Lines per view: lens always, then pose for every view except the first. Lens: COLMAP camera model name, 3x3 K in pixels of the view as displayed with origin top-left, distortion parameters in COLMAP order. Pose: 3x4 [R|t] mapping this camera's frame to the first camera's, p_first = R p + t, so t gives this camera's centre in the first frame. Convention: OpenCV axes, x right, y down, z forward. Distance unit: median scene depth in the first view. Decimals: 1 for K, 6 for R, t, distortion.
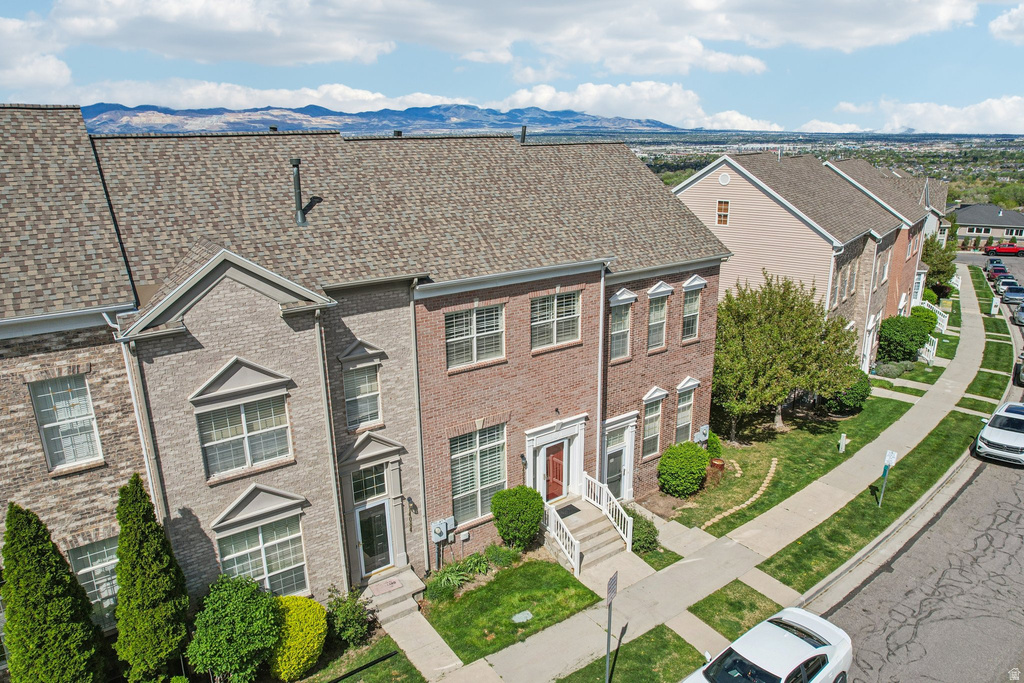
lens RADIAL K [[669.4, 0, 508.2], [0, 669.4, 331.9], [0, 0, 1]] dist [-0.088822, 0.085026]
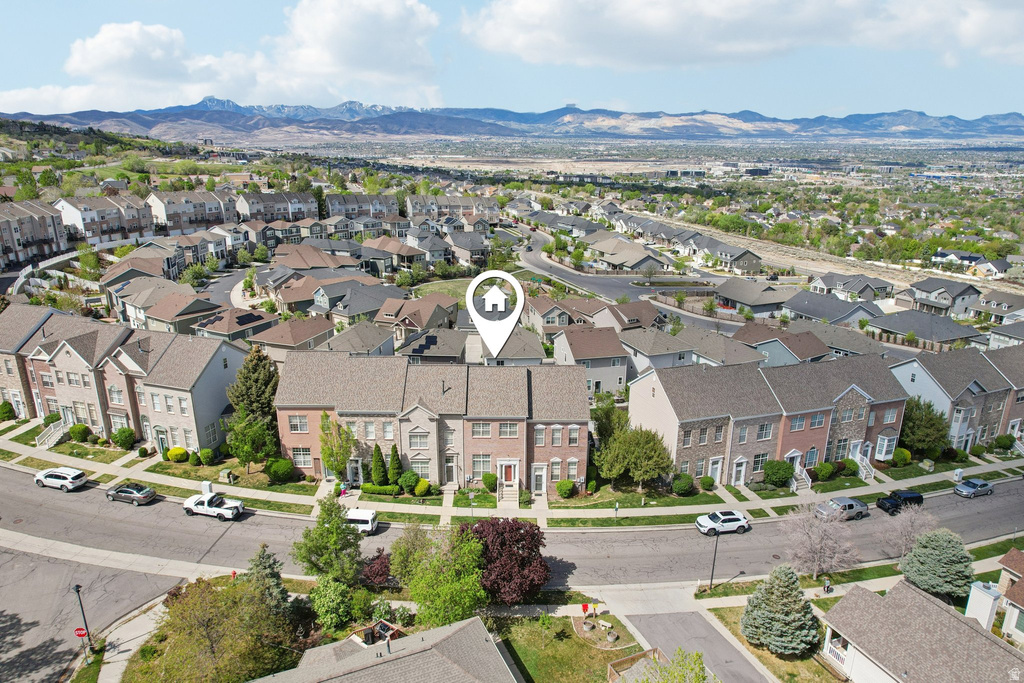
lens RADIAL K [[669.4, 0, 508.2], [0, 669.4, 331.9], [0, 0, 1]] dist [-0.088822, 0.085026]
pose [[0.815336, 0.169434, -0.553641, 2.241347], [-0.165826, 0.984501, 0.057084, -0.844403], [0.554733, 0.045265, 0.830796, -2.242576]]
